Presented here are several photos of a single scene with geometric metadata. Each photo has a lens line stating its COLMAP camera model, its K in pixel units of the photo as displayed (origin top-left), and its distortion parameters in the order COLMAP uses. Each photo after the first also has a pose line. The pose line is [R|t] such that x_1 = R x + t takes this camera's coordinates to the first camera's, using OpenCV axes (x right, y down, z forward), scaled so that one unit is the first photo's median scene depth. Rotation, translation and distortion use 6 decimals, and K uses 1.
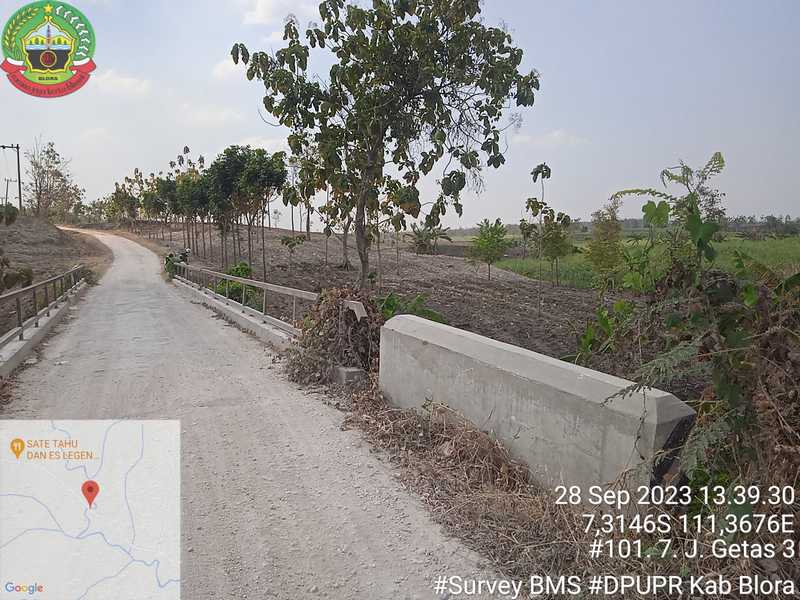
lens RADIAL K [[666.5, 0, 401.1], [0, 666.5, 302.7], [0, 0, 1]] dist [0.067301, -0.081648]
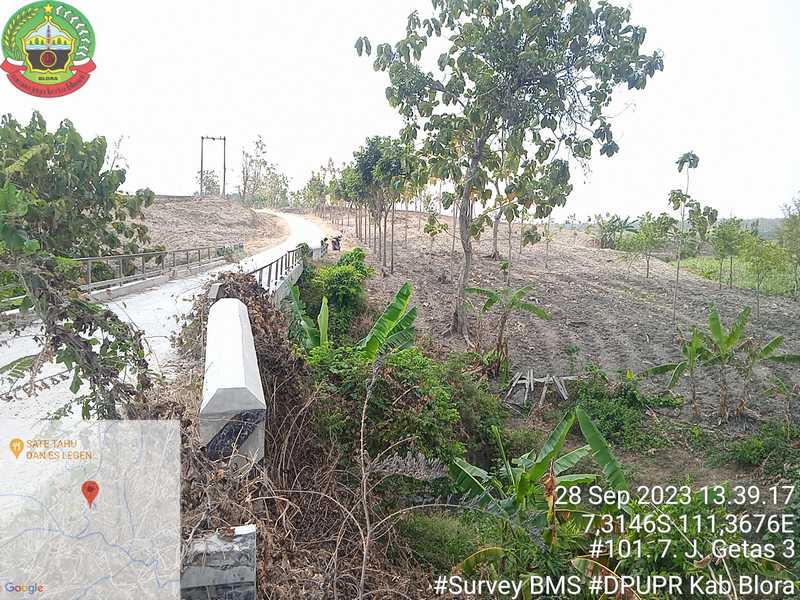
lens RADIAL K [[666.5, 0, 401.1], [0, 666.5, 302.7], [0, 0, 1]] dist [0.067301, -0.081648]
pose [[0.958850, 0.062049, -0.277051, 0.123987], [-0.057568, 0.998046, 0.024290, -0.004190], [0.278017, -0.007341, 0.960548, 0.016519]]
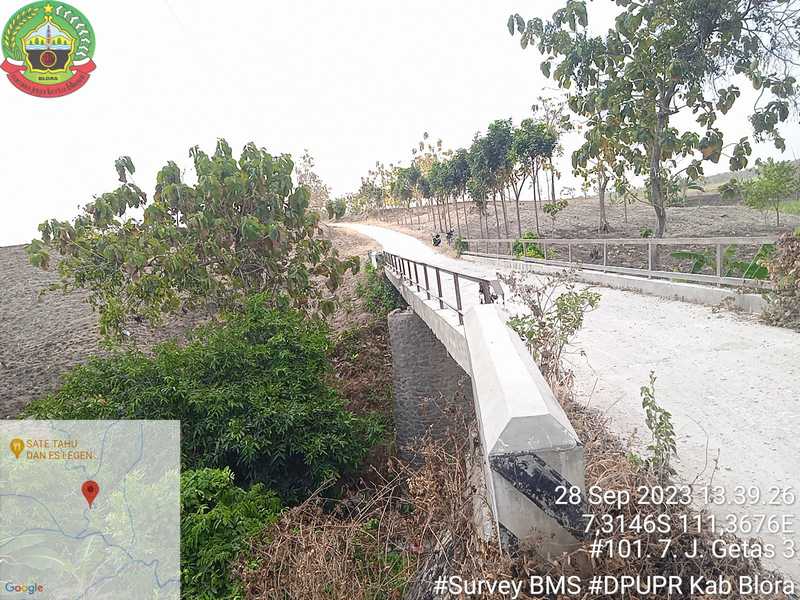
lens RADIAL K [[666.5, 0, 401.1], [0, 666.5, 302.7], [0, 0, 1]] dist [0.067301, -0.081648]
pose [[0.940441, -0.069794, -0.332716, -0.090934], [0.083247, 0.996181, 0.026333, 0.003579], [0.329607, -0.052463, 0.942659, -0.025152]]
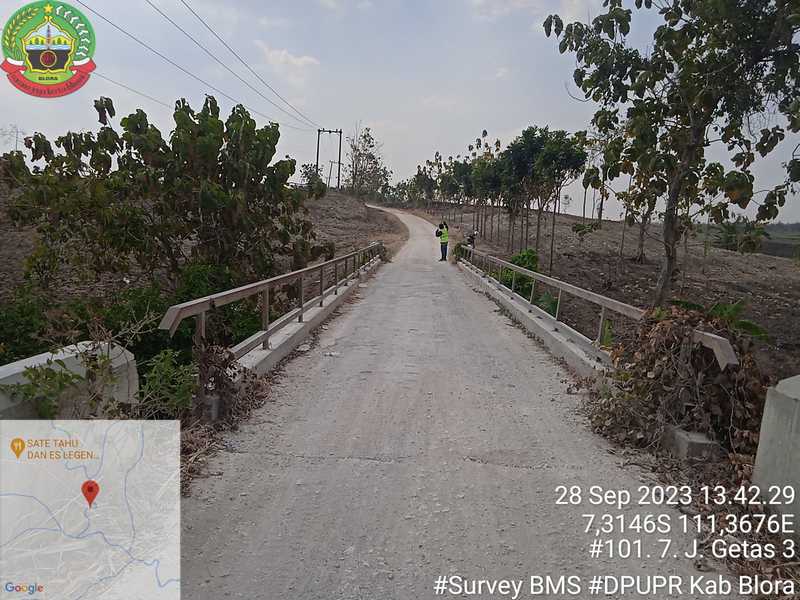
lens RADIAL K [[666.5, 0, 401.1], [0, 666.5, 302.7], [0, 0, 1]] dist [0.067301, -0.081648]
pose [[0.912245, 0.098926, -0.397521, -0.021969], [-0.090175, 0.995094, 0.040701, -0.007918], [0.399597, -0.001283, 0.916690, 0.068778]]
